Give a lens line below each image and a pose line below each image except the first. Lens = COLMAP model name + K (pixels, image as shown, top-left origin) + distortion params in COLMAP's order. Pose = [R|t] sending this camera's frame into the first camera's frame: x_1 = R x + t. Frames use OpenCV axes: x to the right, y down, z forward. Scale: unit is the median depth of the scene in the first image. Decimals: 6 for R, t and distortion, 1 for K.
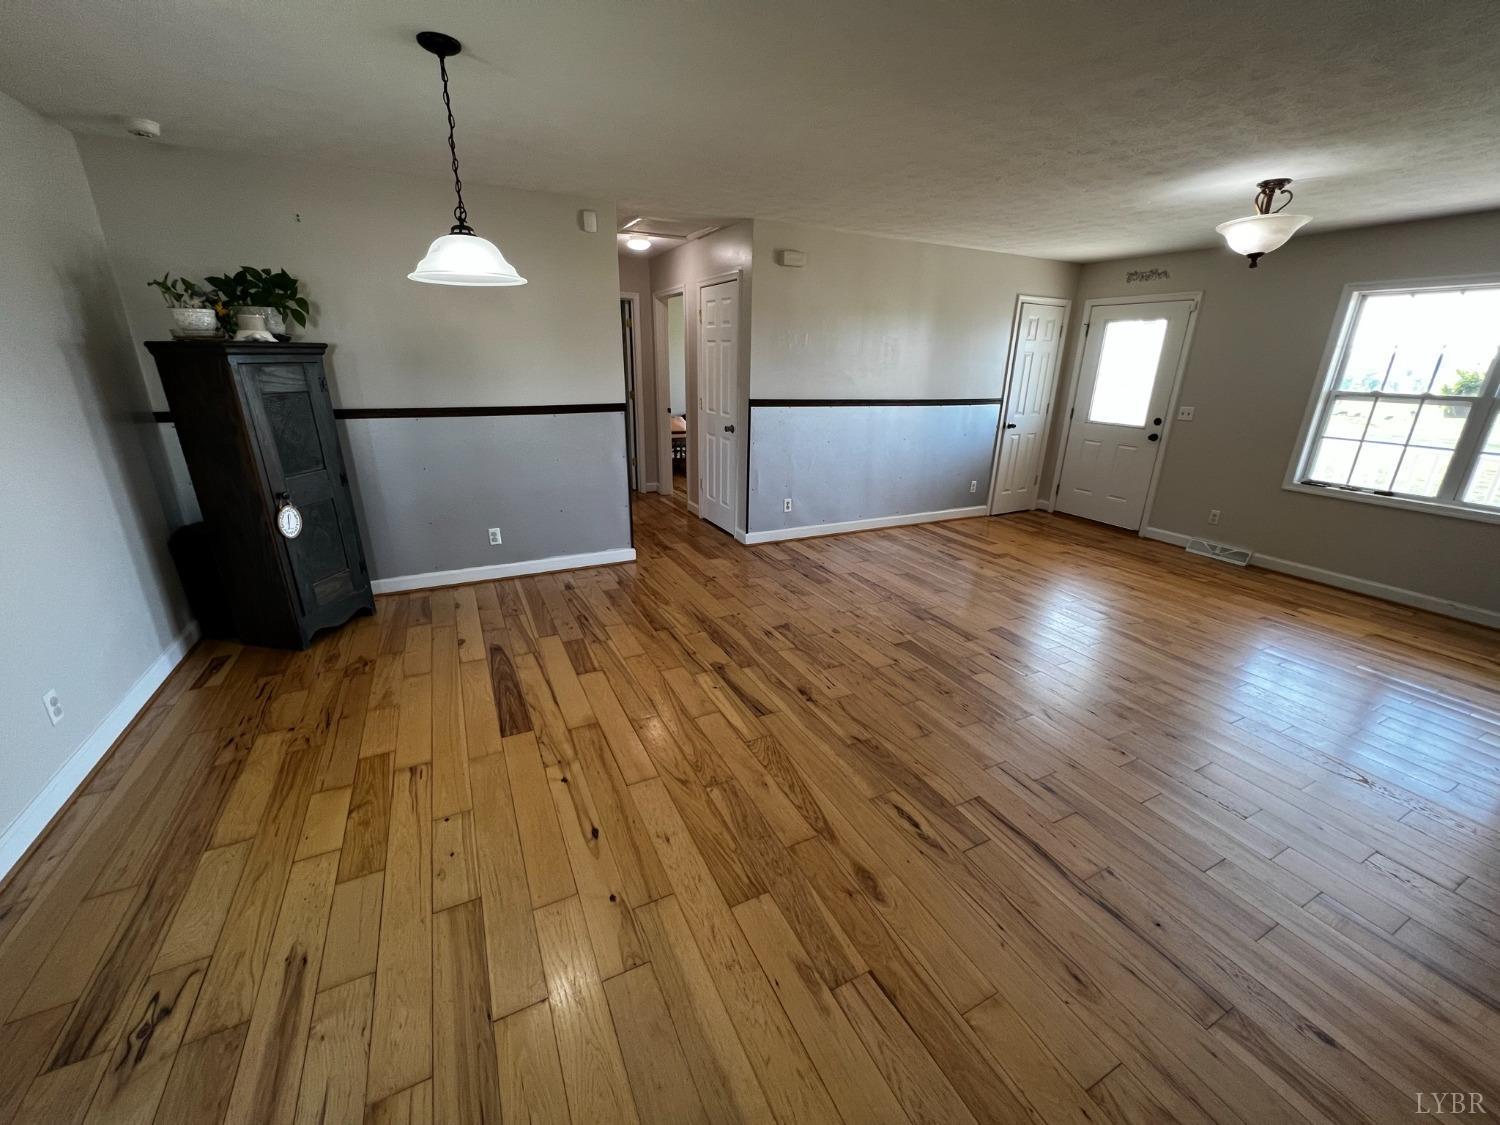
lens RADIAL K [[596.9, 0, 752.8], [0, 596.9, 560.3], [0, 0, 1]] dist [-0.002968, -0.000196]
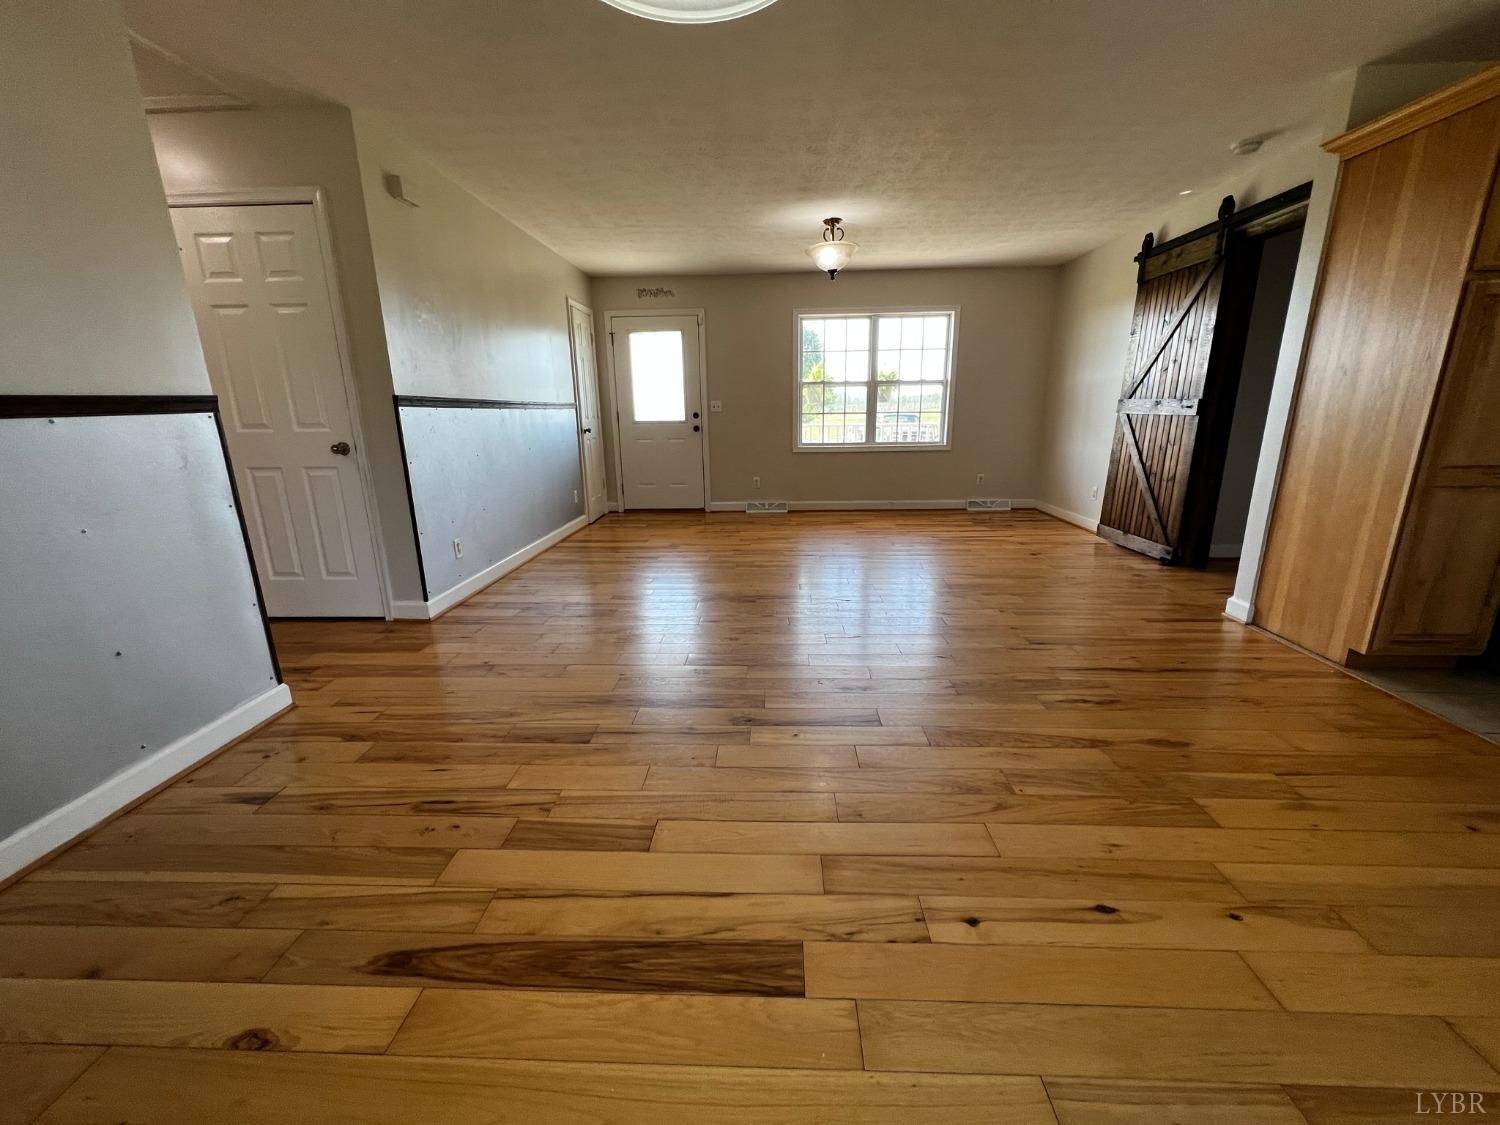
lens RADIAL K [[596.9, 0, 747.2], [0, 596.9, 562.3], [0, 0, 1]] dist [-0.002968, -0.000196]
pose [[0.490991, -0.246333, 0.835612, -0.401107], [0.304343, 0.947255, 0.100418, -0.048013], [-0.816274, 0.205009, 0.540063, 0.378633]]
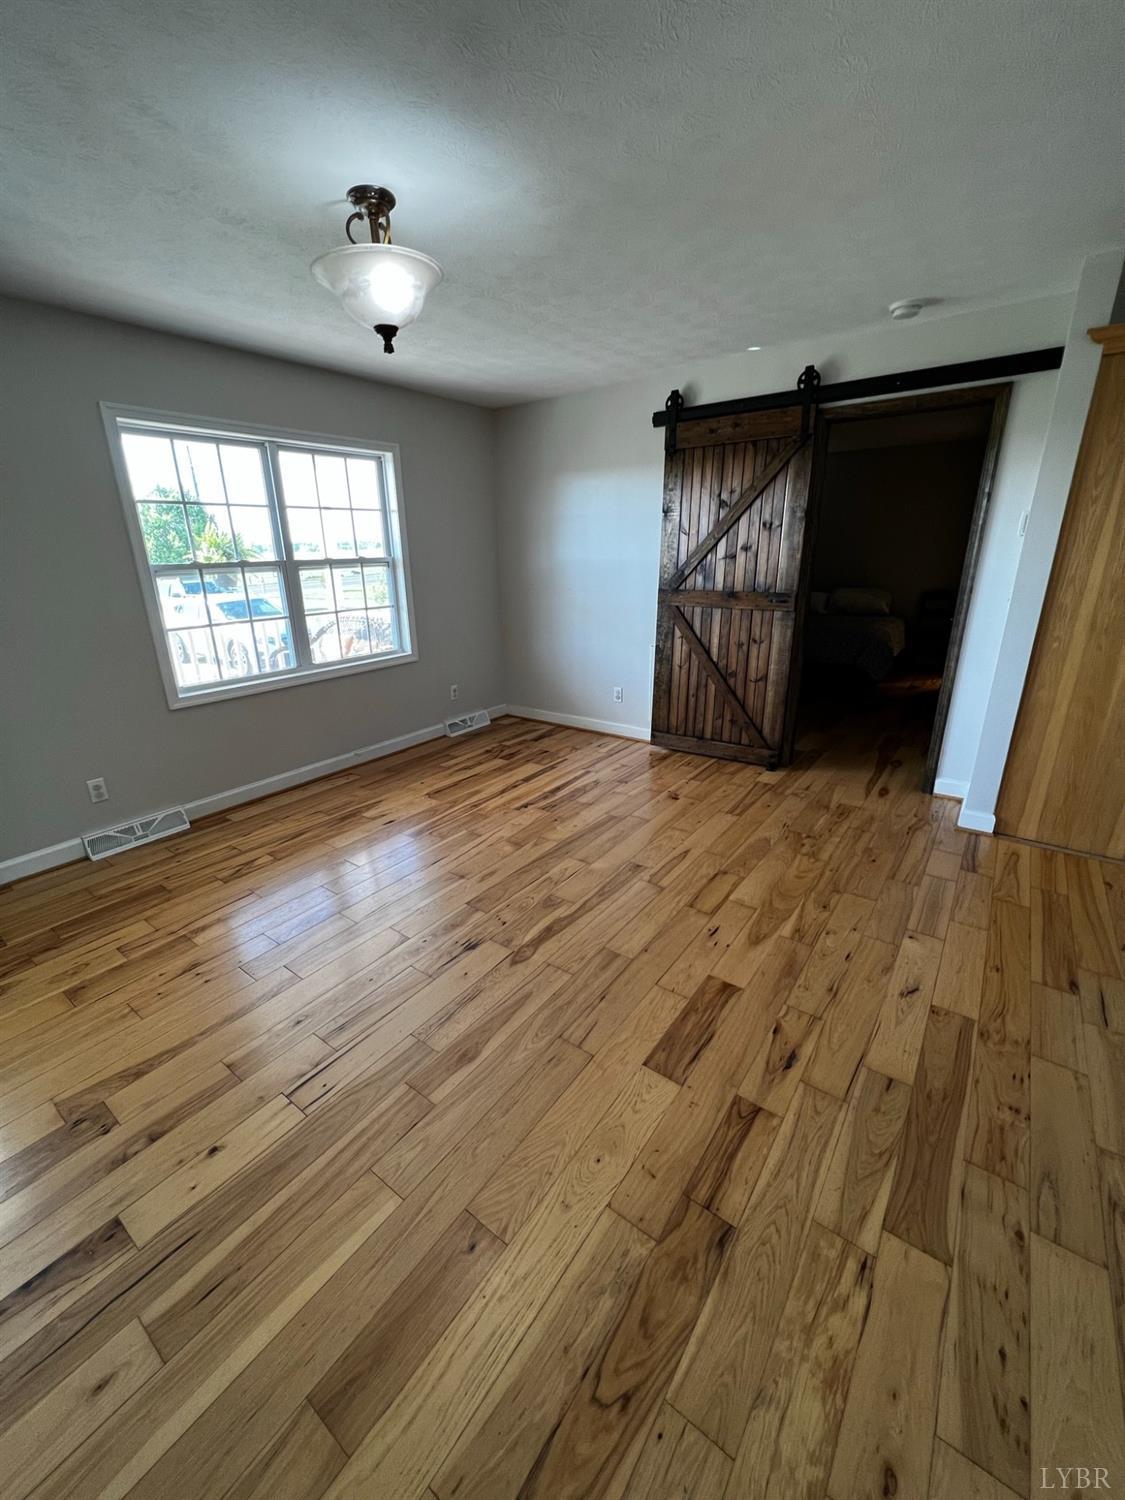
lens RADIAL K [[596.9, 0, 560.2], [0, 596.9, 748.2], [0, 0, 1]] dist [-0.002968, -0.000196]
pose [[-0.444051, -0.298649, 0.844765, 0.091492], [0.298789, 0.839495, 0.453844, -0.259948], [-0.844715, 0.453936, -0.283546, 0.828026]]
